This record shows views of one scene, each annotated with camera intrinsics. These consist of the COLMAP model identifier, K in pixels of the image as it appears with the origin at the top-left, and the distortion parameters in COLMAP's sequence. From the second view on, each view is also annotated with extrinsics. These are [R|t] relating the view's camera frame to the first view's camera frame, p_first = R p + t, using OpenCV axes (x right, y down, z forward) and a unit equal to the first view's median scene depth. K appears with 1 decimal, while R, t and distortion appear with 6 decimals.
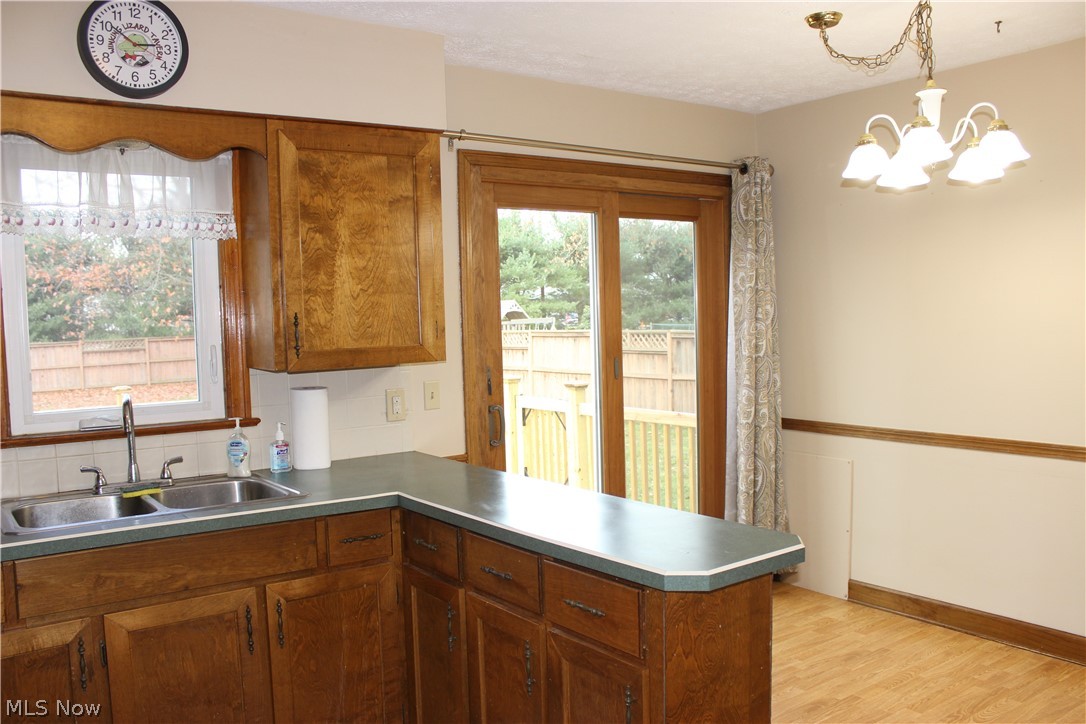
lens RADIAL K [[914.3, 0, 536.6], [0, 914.3, 372.0], [0, 0, 1]] dist [-0.160964, 0.142465]
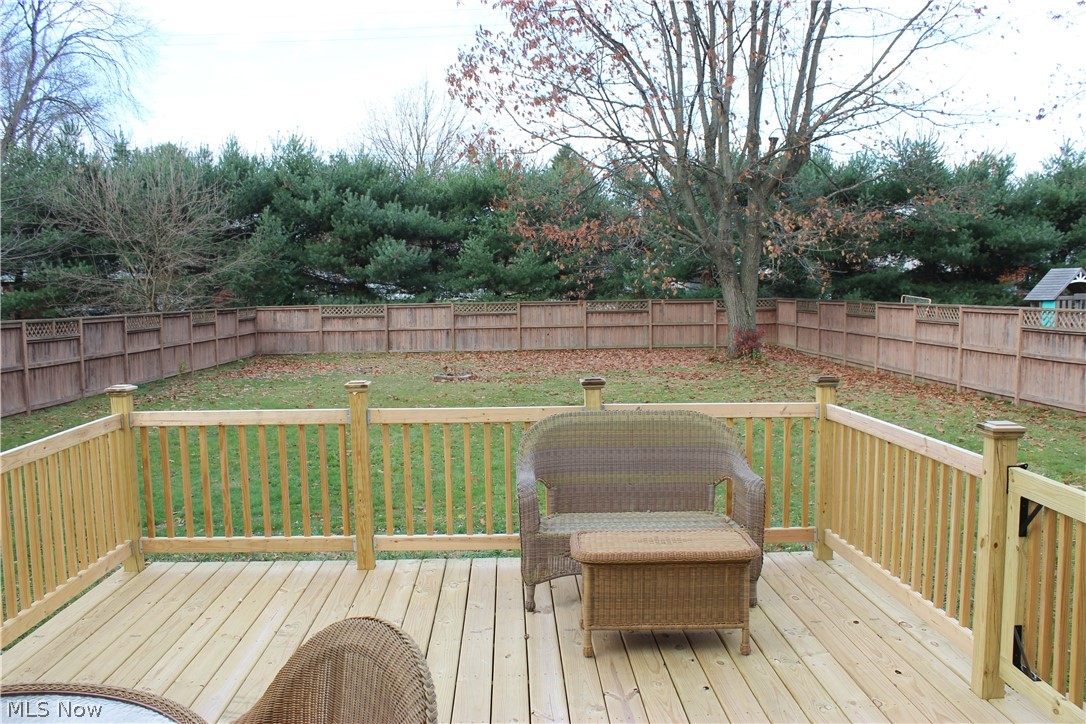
lens RADIAL K [[914.3, 0, 539.4], [0, 914.3, 383.1], [0, 0, 1]] dist [-0.160964, 0.142465]
pose [[0.834487, 0.076525, -0.545688, 0.046830], [-0.048315, 0.996657, 0.065881, -0.085626], [0.548906, -0.028612, 0.835395, 1.274648]]
